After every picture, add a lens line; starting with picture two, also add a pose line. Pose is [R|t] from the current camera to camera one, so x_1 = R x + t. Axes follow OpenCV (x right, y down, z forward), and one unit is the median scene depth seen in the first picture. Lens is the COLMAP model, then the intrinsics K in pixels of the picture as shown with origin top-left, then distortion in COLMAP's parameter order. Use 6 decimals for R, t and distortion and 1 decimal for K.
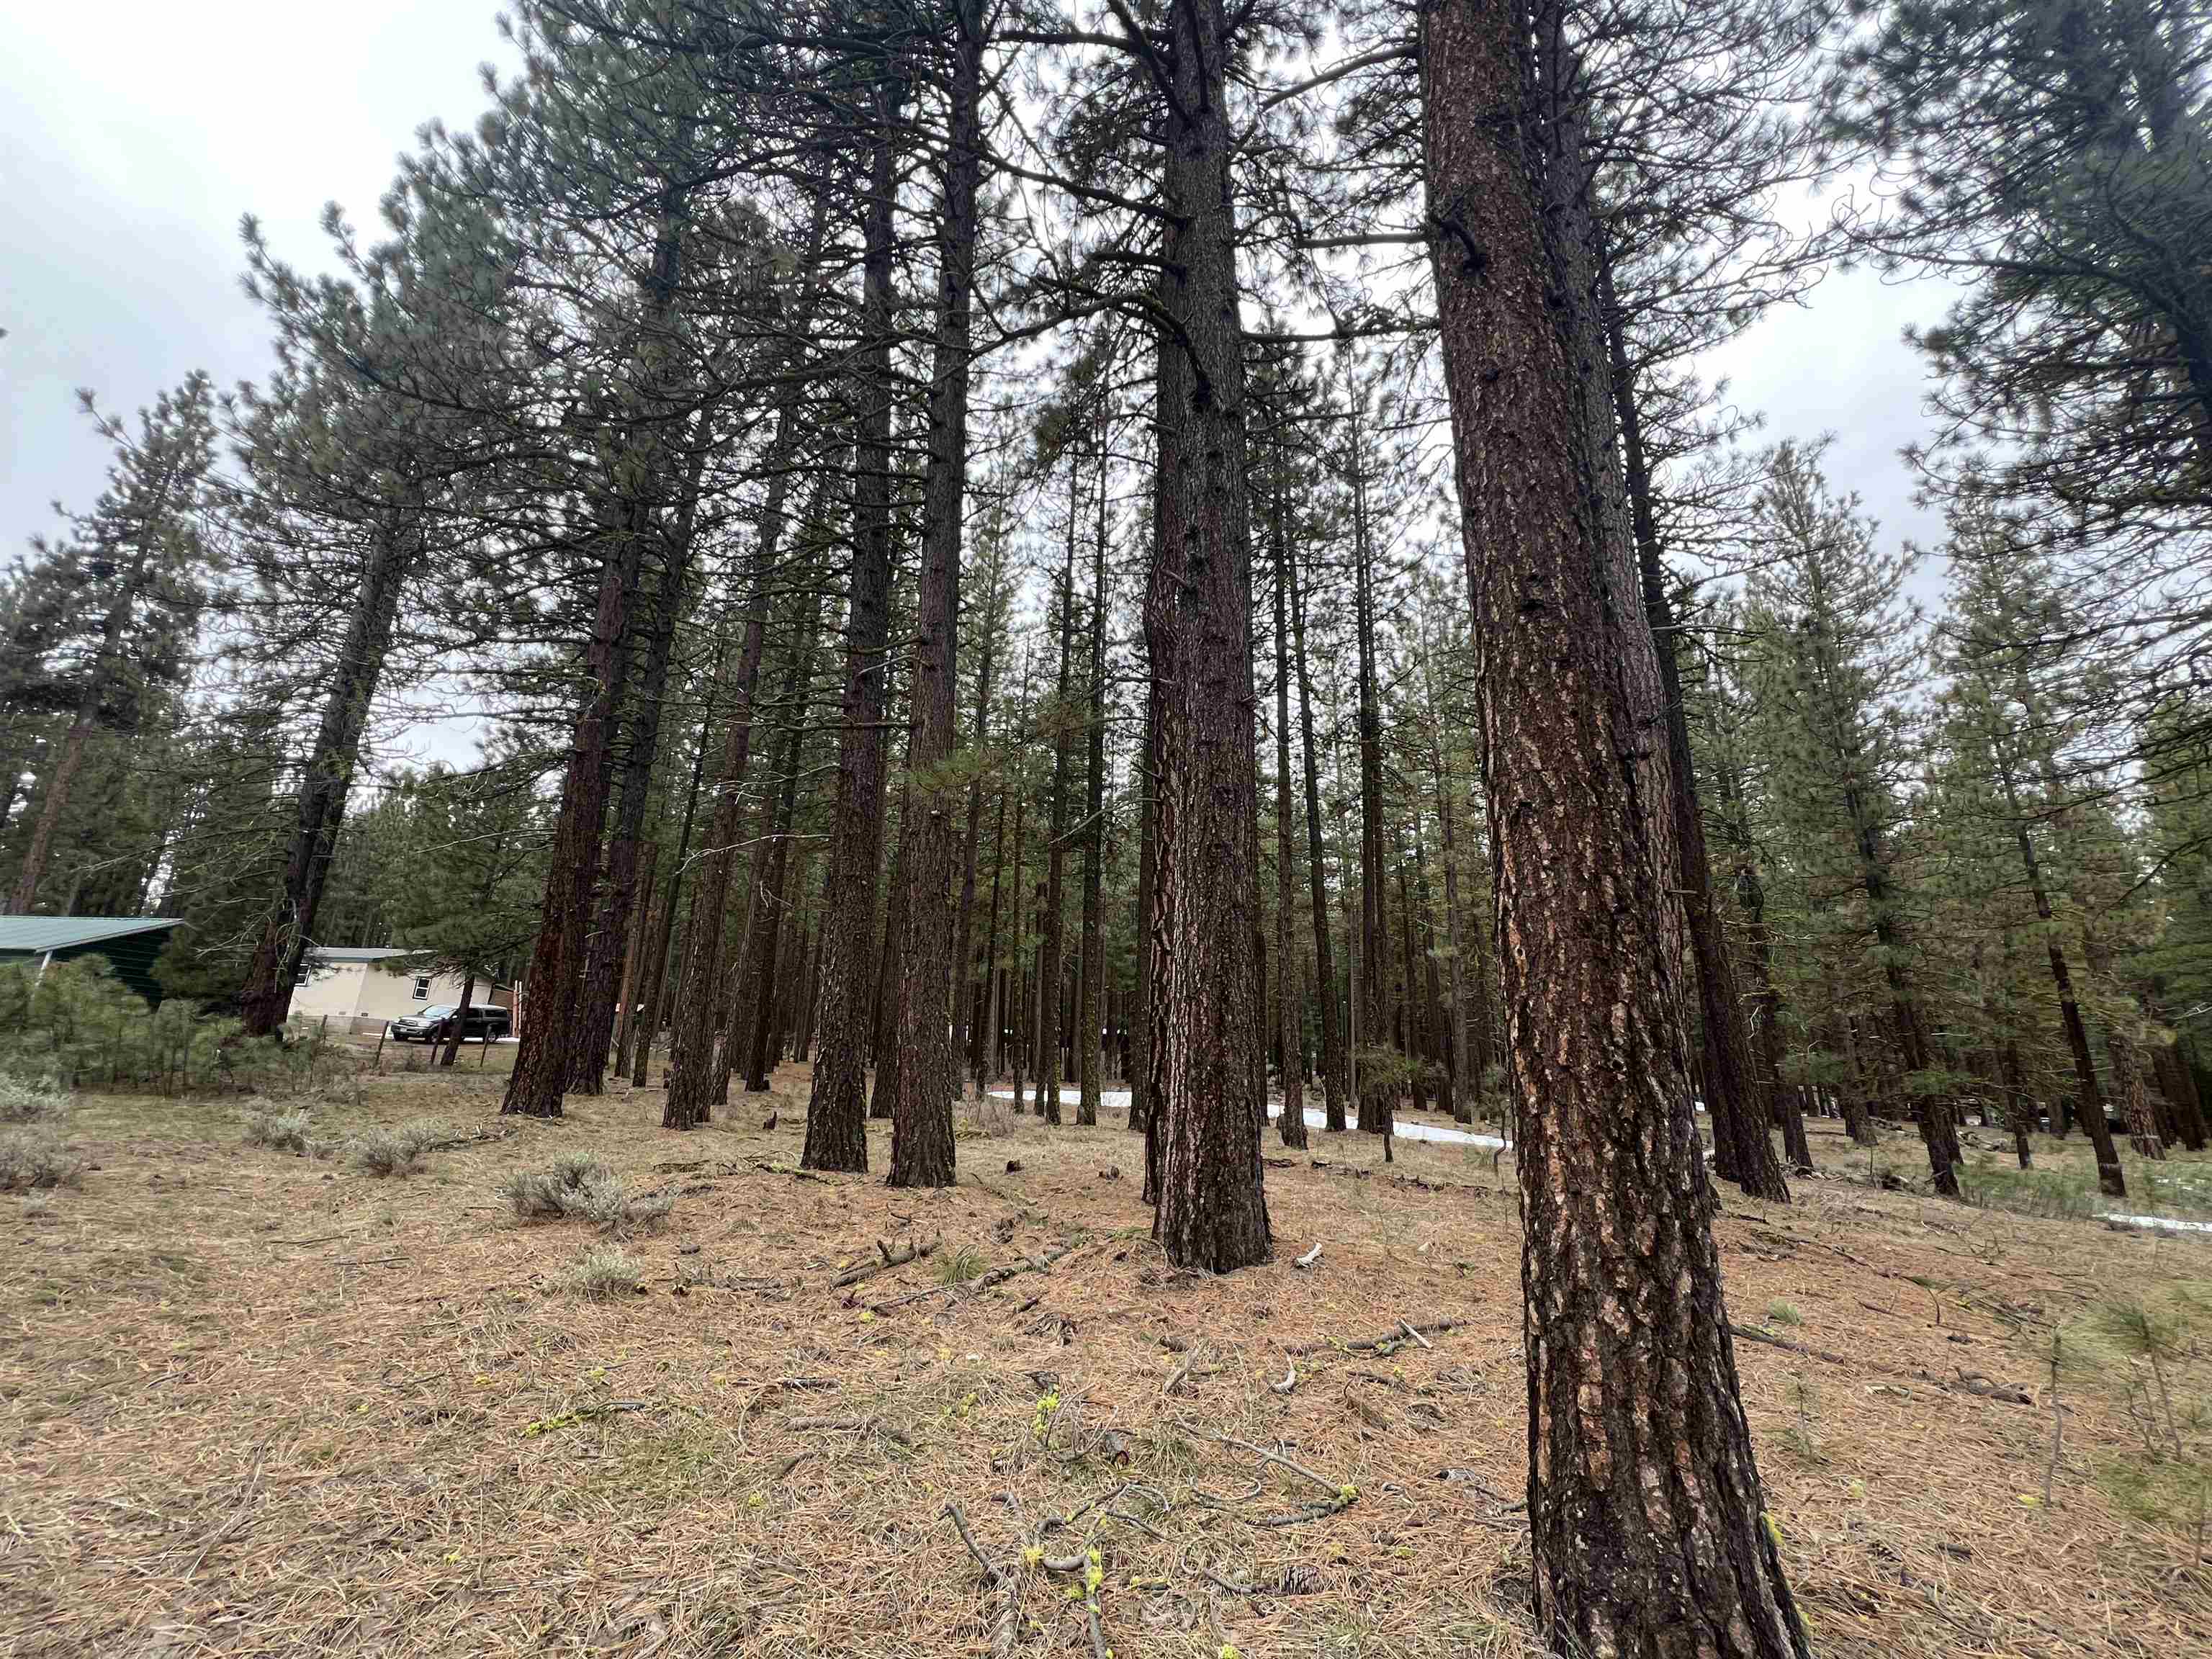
lens RADIAL K [[886.0, 0, 1091.4], [0, 886.0, 823.3], [0, 0, 1]] dist [-0.001853, 0.000420]
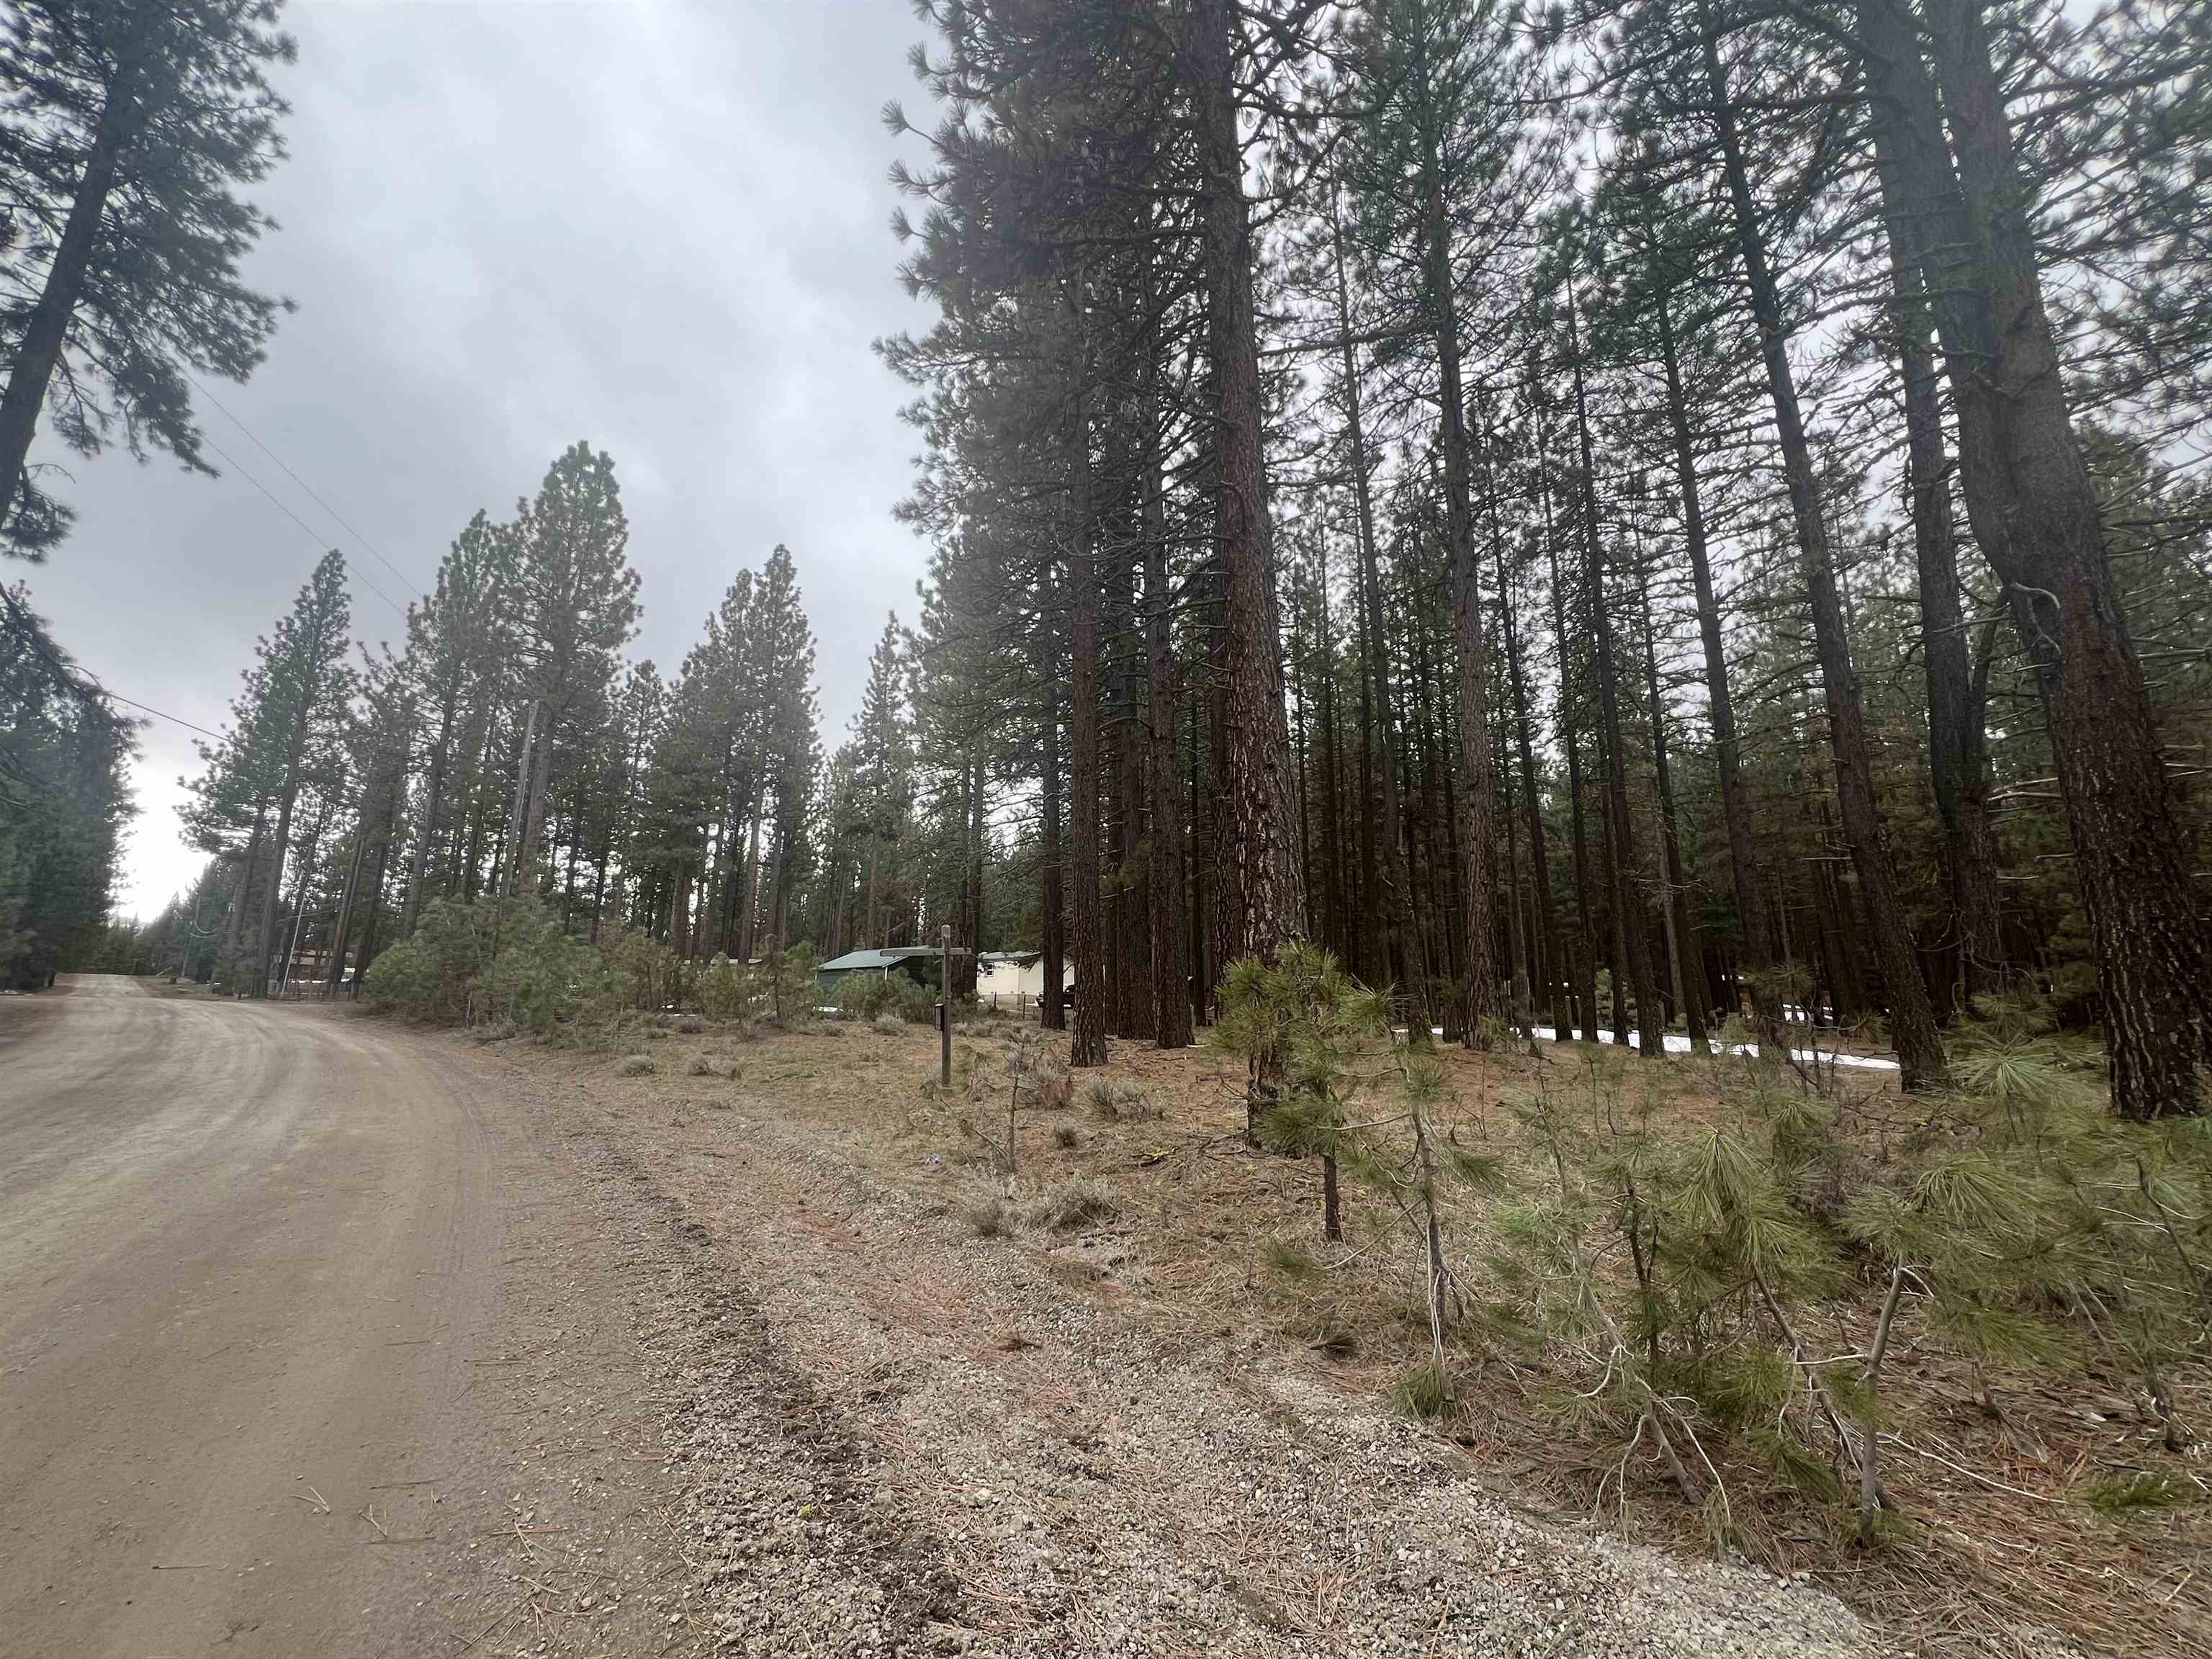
lens RADIAL K [[886.0, 0, 1098.9], [0, 886.0, 830.1], [0, 0, 1]] dist [-0.001853, 0.000420]
pose [[0.811282, -0.140795, -0.567449, 0.722297], [0.164893, 0.986271, -0.008965, -0.106610], [0.560921, -0.086296, 0.823360, -0.648841]]
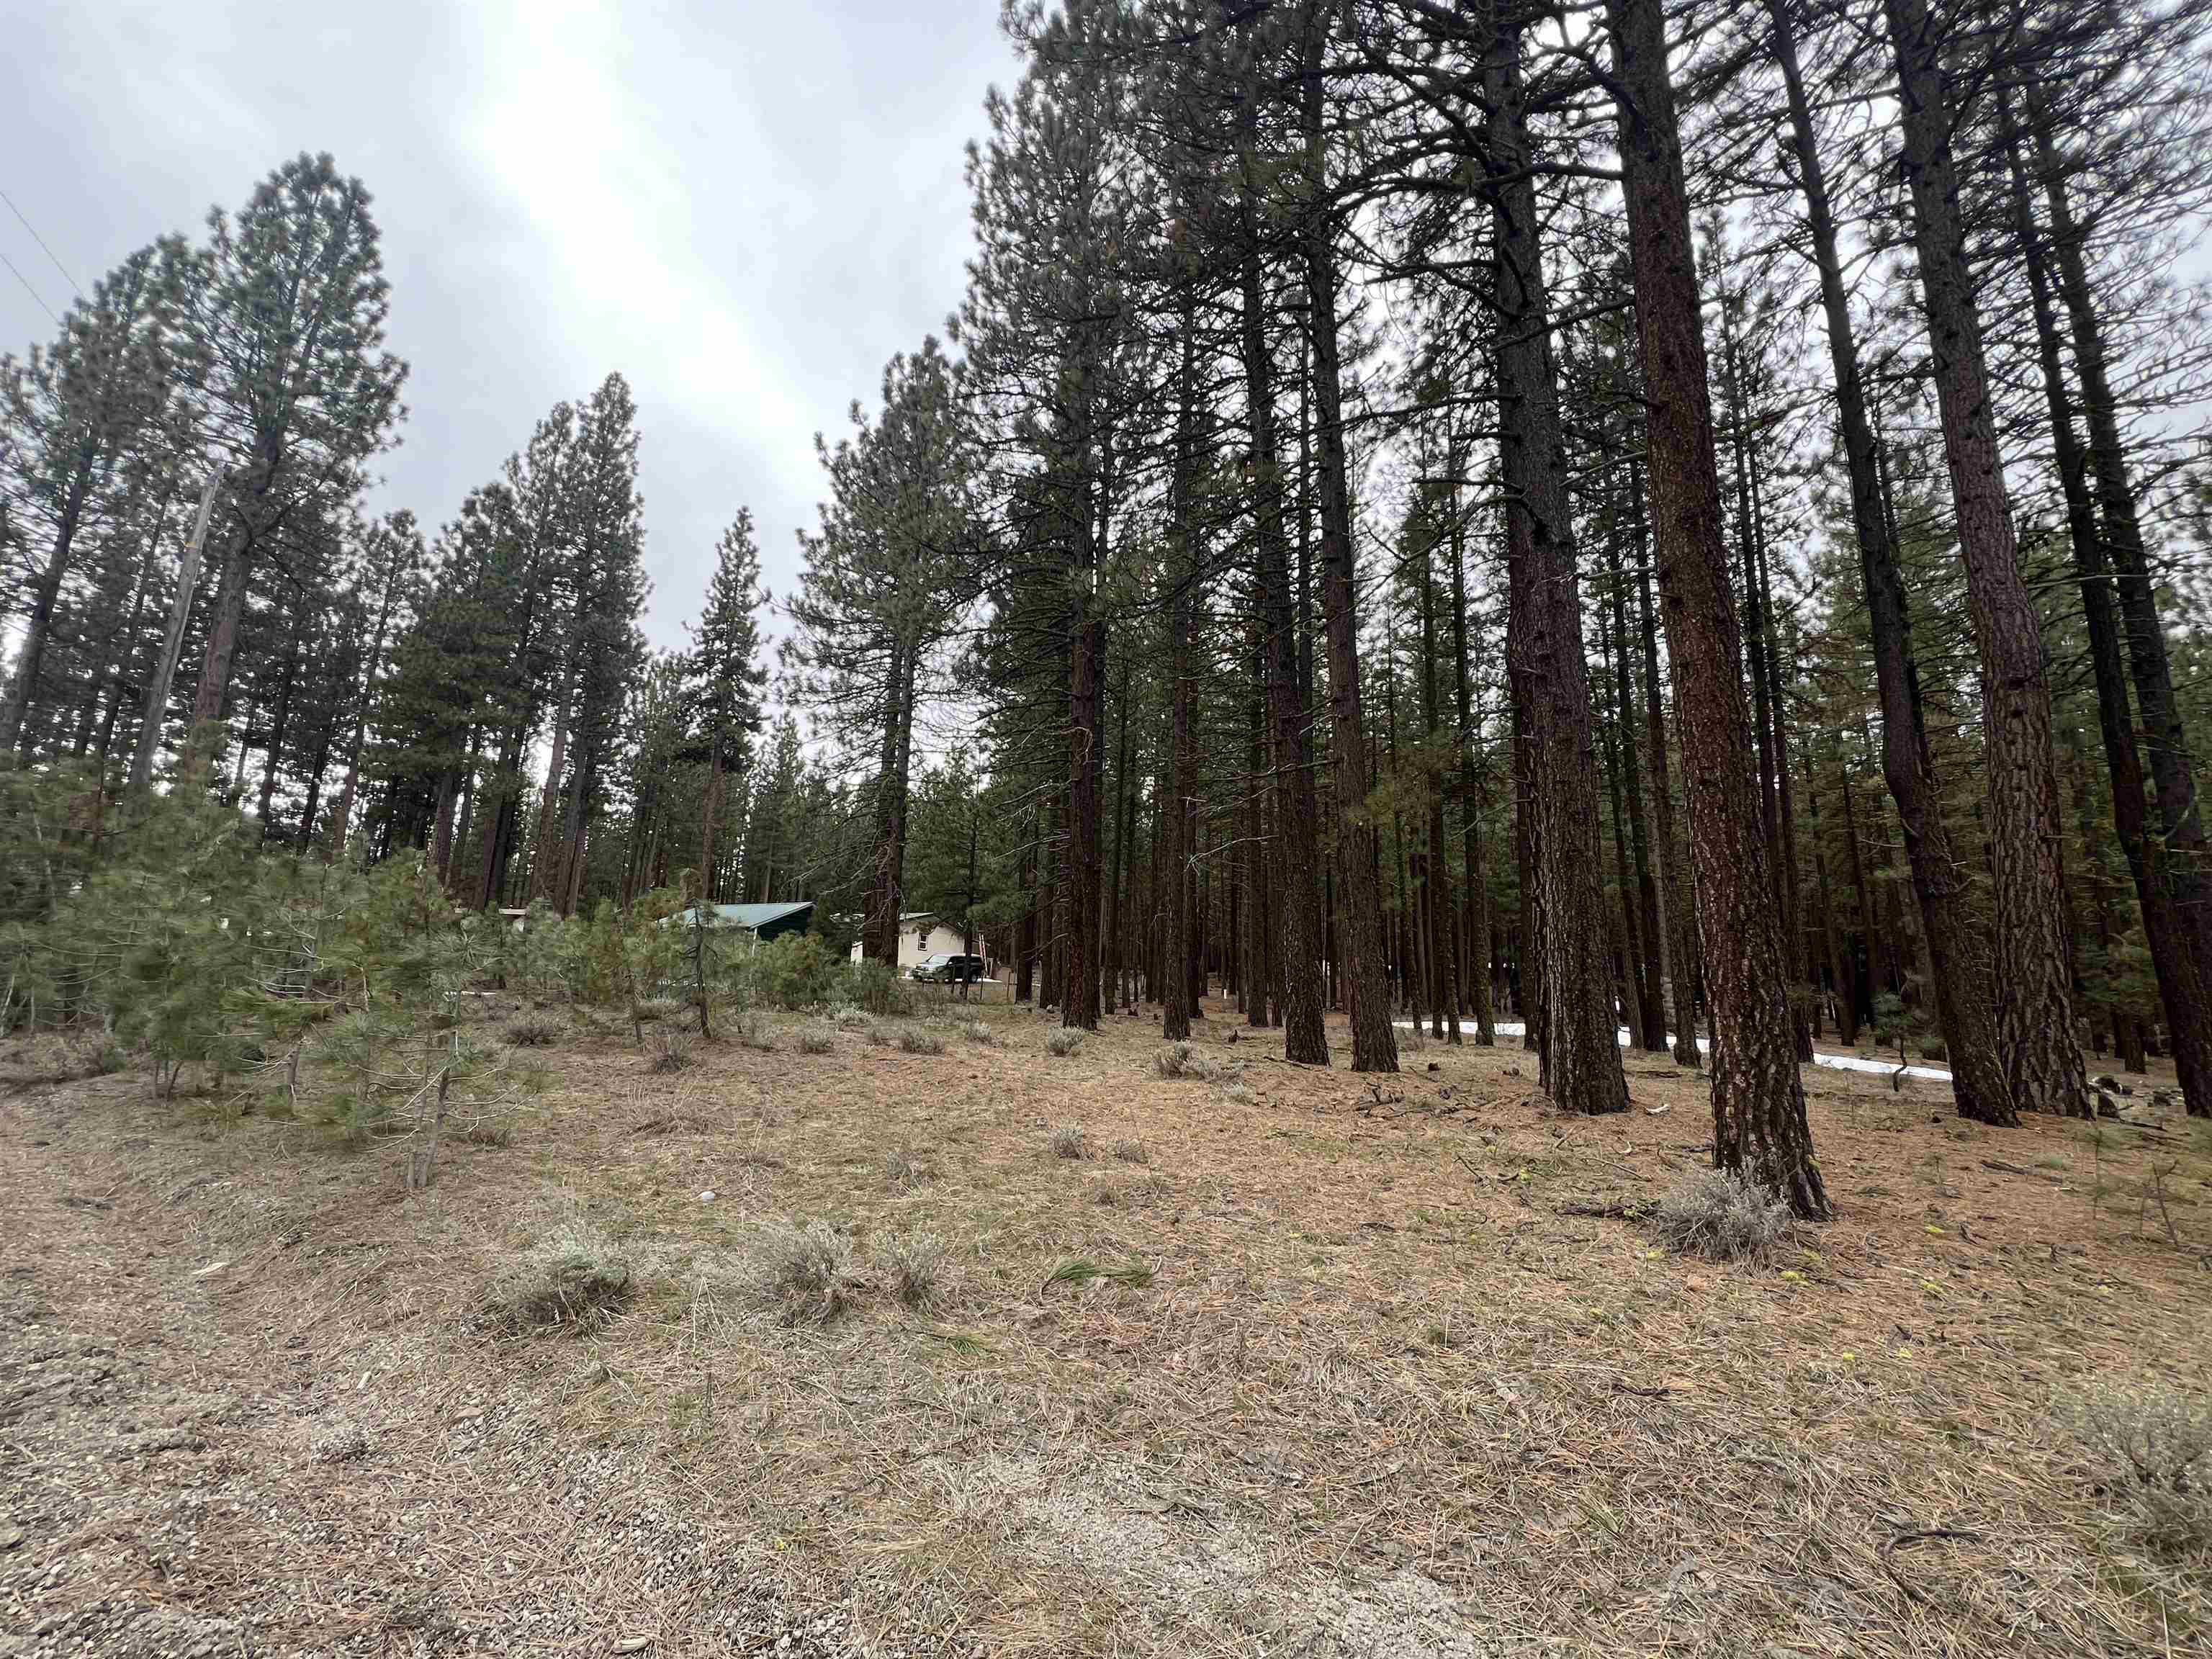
lens RADIAL K [[886.0, 0, 1091.2], [0, 886.0, 816.0], [0, 0, 1]] dist [-0.001853, 0.000420]
pose [[0.920209, -0.077092, -0.383762, -0.015252], [0.099426, 0.994293, 0.038674, -0.080725], [0.378590, -0.073744, 0.922622, -0.332411]]
